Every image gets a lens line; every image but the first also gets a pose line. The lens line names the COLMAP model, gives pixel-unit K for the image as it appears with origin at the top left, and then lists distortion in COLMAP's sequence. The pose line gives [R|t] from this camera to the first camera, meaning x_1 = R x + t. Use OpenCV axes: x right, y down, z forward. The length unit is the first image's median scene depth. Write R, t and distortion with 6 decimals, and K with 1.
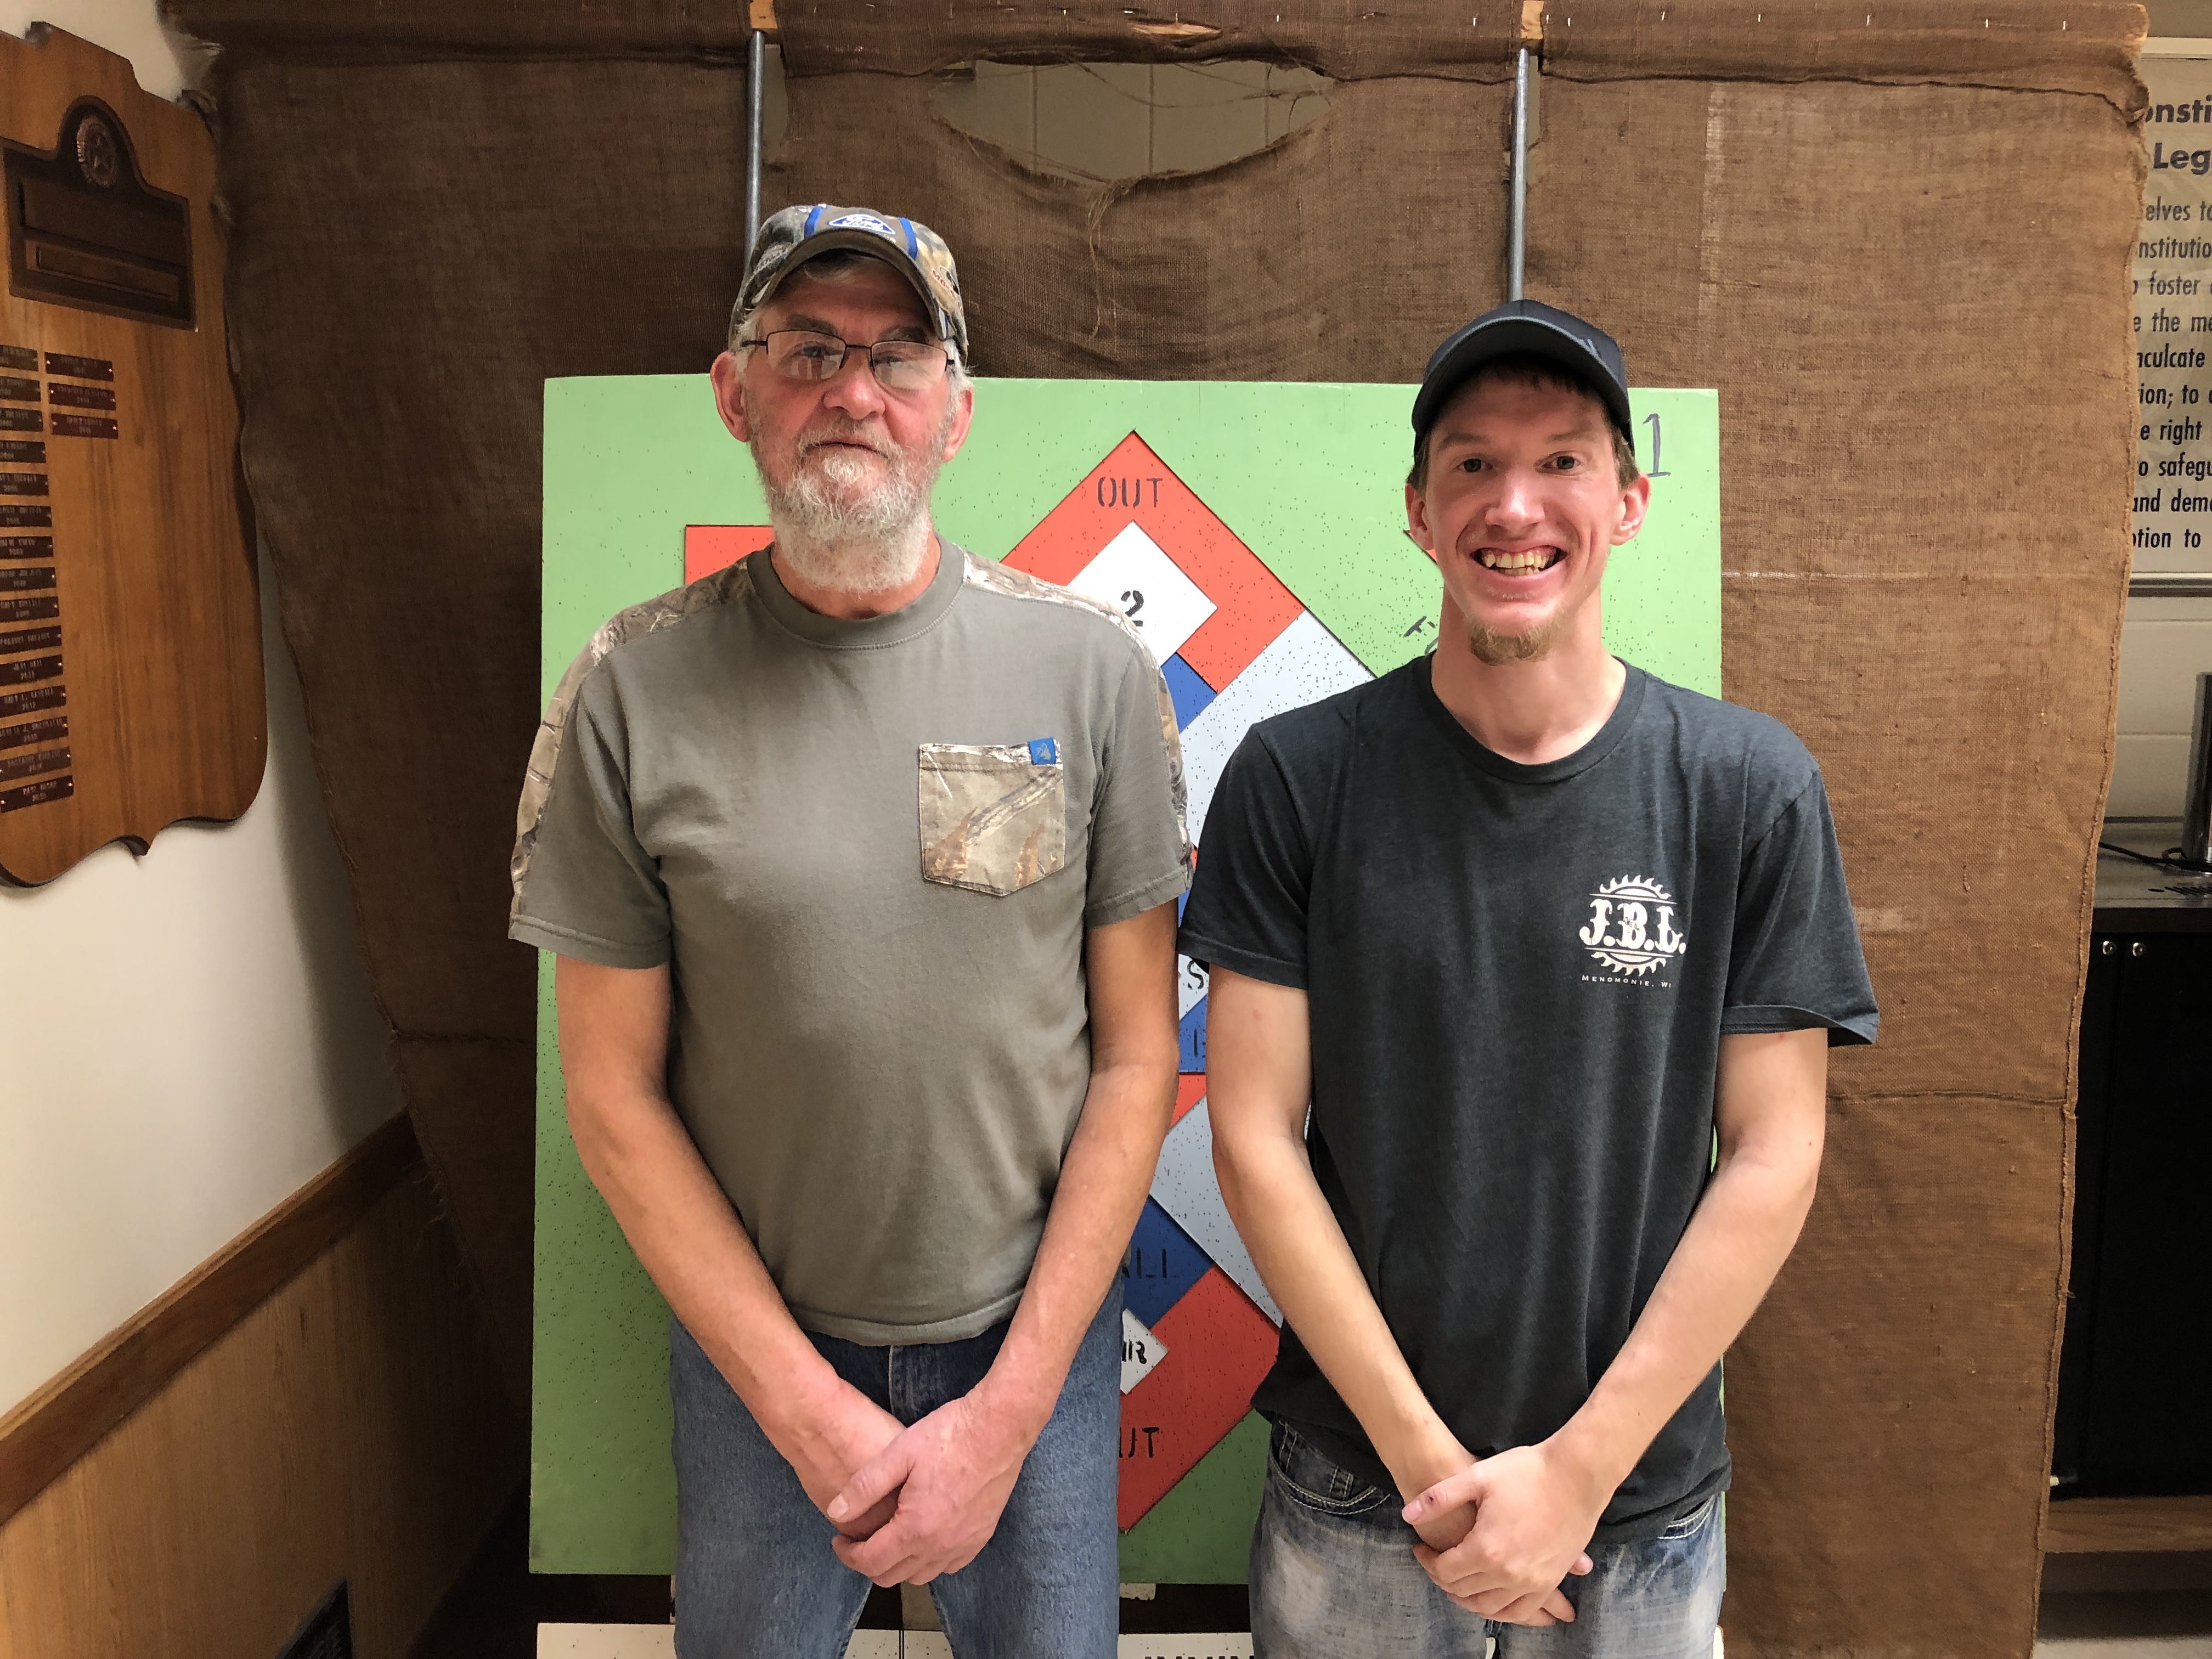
lens RADIAL K [[1700.4, 0, 1085.4], [0, 1700.4, 801.3], [0, 0, 1]] dist [0.010728, -0.019187]
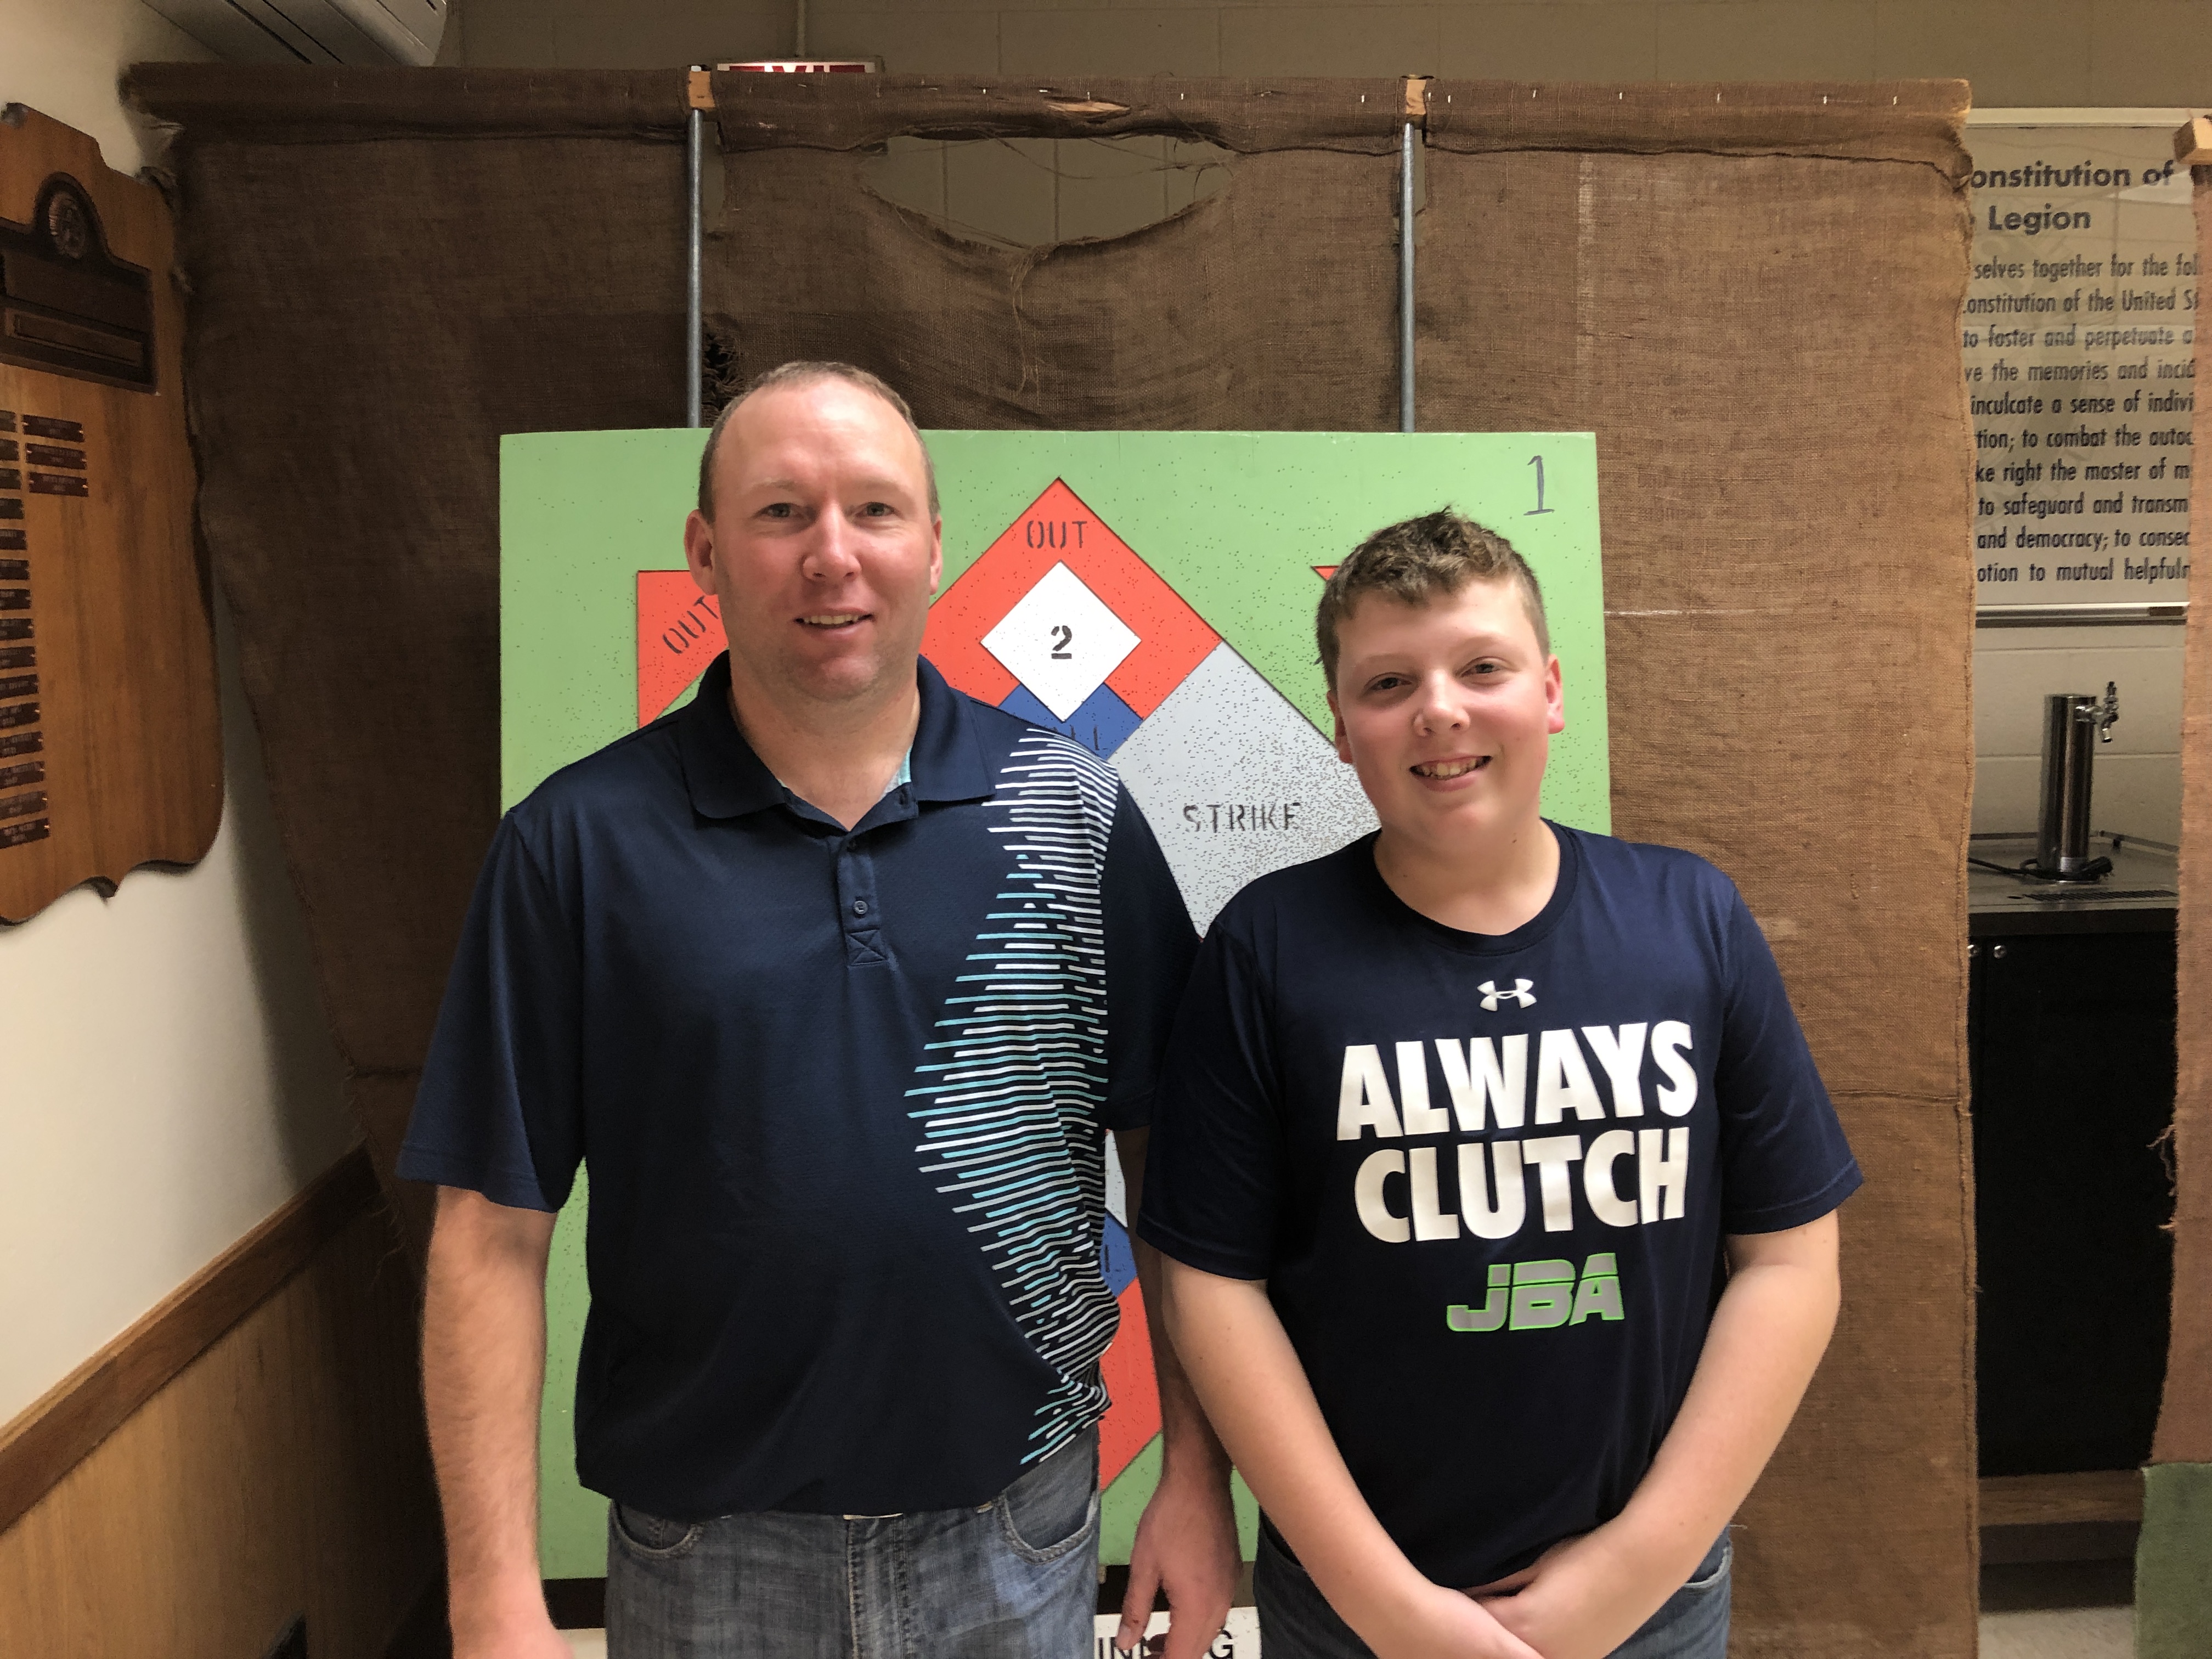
lens RADIAL K [[1700.4, 0, 1062.5], [0, 1700.4, 808.0], [0, 0, 1]] dist [0.010728, -0.019187]
pose [[0.998758, -0.021581, 0.044919, -0.021005], [0.023067, 0.999194, -0.032842, 0.024387], [-0.044174, 0.033837, 0.998451, -0.059038]]
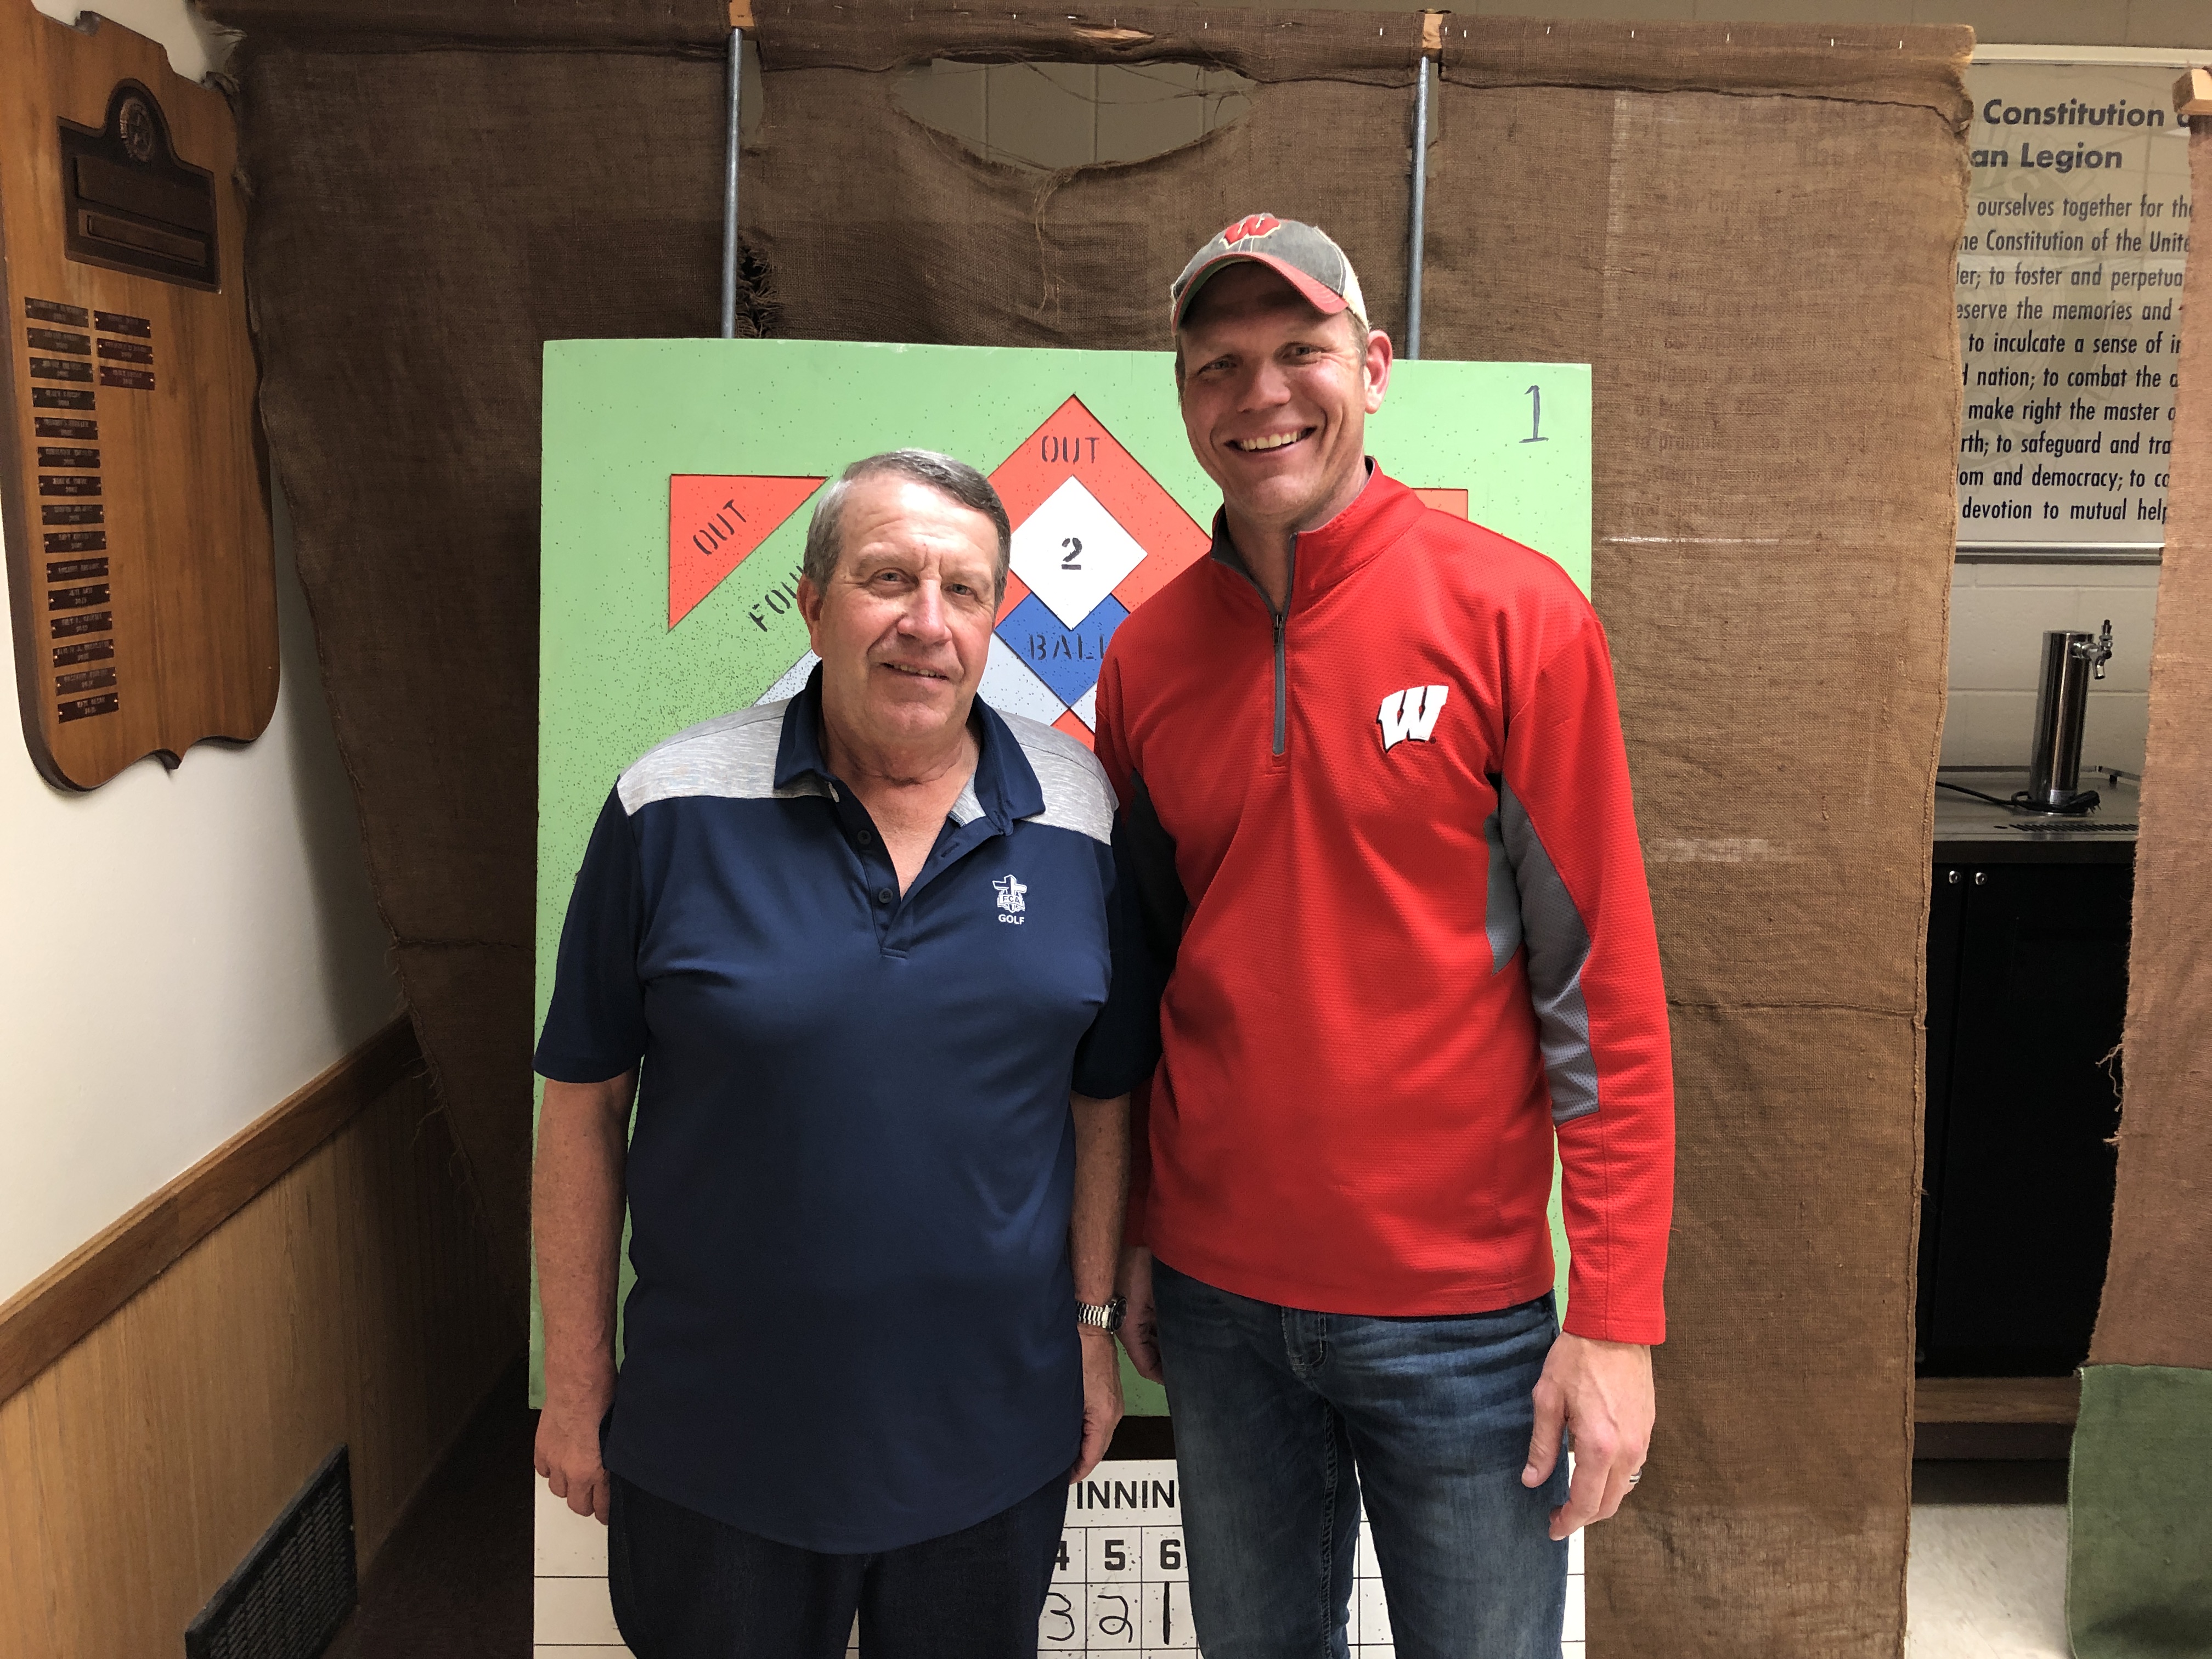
lens RADIAL K [[1700.4, 0, 1084.7], [0, 1700.4, 797.4], [0, 0, 1]] dist [0.010728, -0.019187]
pose [[0.999577, 0.005838, 0.028494, 0.005045], [-0.006205, 0.999898, 0.012829, 0.031688], [-0.028417, -0.013000, 0.999512, -0.118428]]
